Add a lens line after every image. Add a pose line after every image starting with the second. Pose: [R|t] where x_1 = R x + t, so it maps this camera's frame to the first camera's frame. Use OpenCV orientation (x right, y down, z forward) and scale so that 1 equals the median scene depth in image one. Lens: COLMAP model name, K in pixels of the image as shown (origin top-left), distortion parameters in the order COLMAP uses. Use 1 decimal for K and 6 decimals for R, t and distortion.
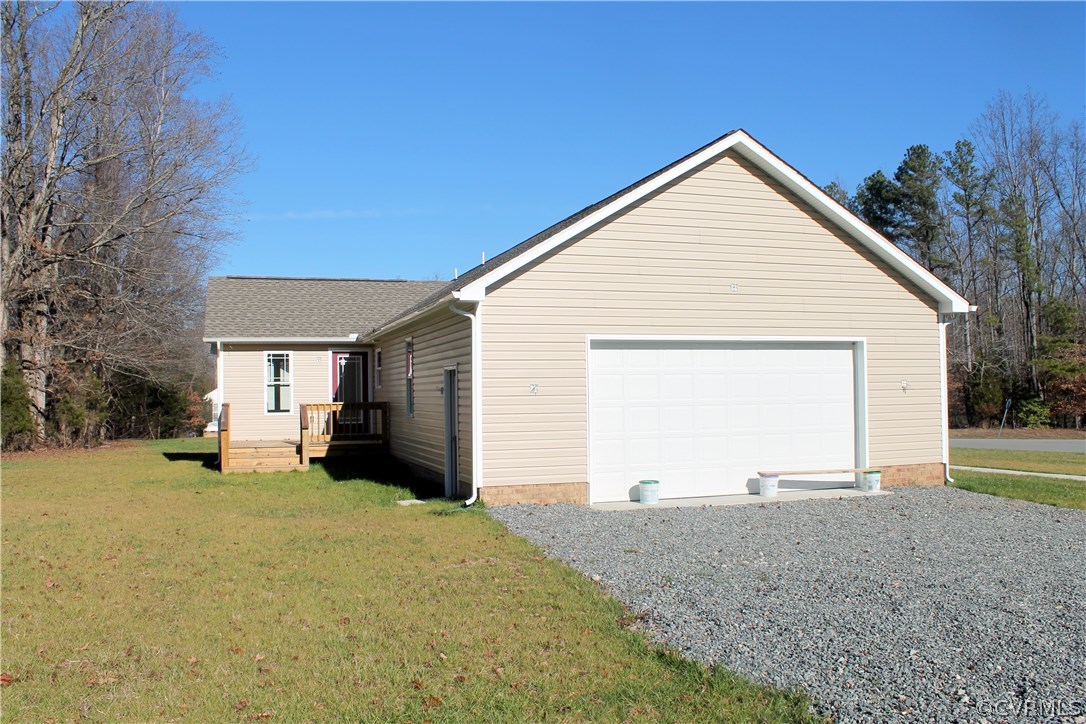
lens RADIAL K [[905.1, 0, 508.3], [0, 905.1, 364.2], [0, 0, 1]] dist [-0.110306, 0.002905]
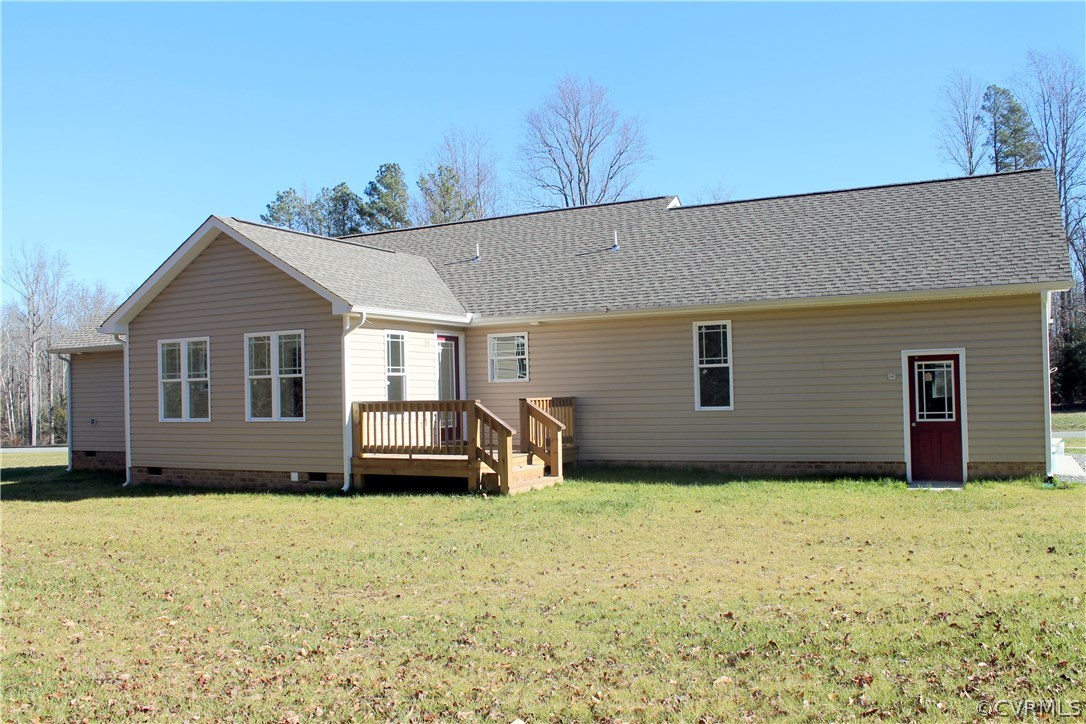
lens RADIAL K [[905.1, 0, 508.3], [0, 905.1, 364.2], [0, 0, 1]] dist [-0.110306, 0.002905]
pose [[0.746892, 0.022135, 0.664577, -0.664074], [-0.018909, 0.999749, -0.012048, 0.019524], [-0.664677, -0.003568, 0.747122, 0.381658]]
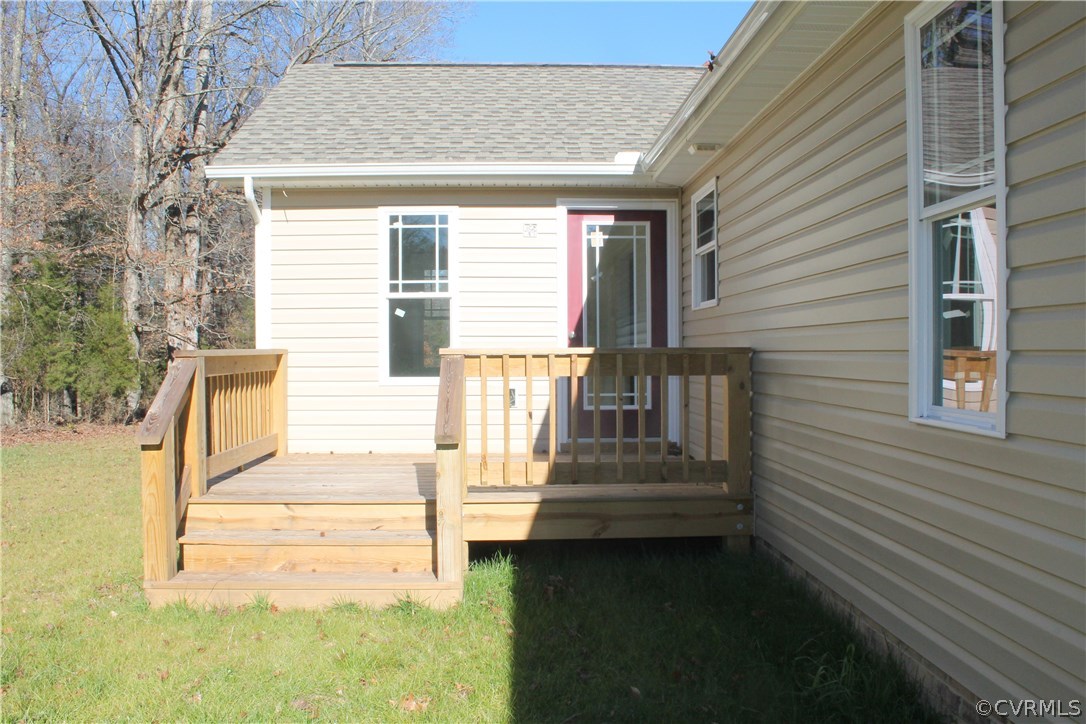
lens RADIAL K [[905.1, 0, 508.3], [0, 905.1, 364.2], [0, 0, 1]] dist [-0.110306, 0.002905]
pose [[0.957815, 0.013549, -0.287065, -0.114388], [0.001111, 0.998706, 0.050844, 0.029560], [0.287382, -0.049018, 0.956561, 0.648595]]
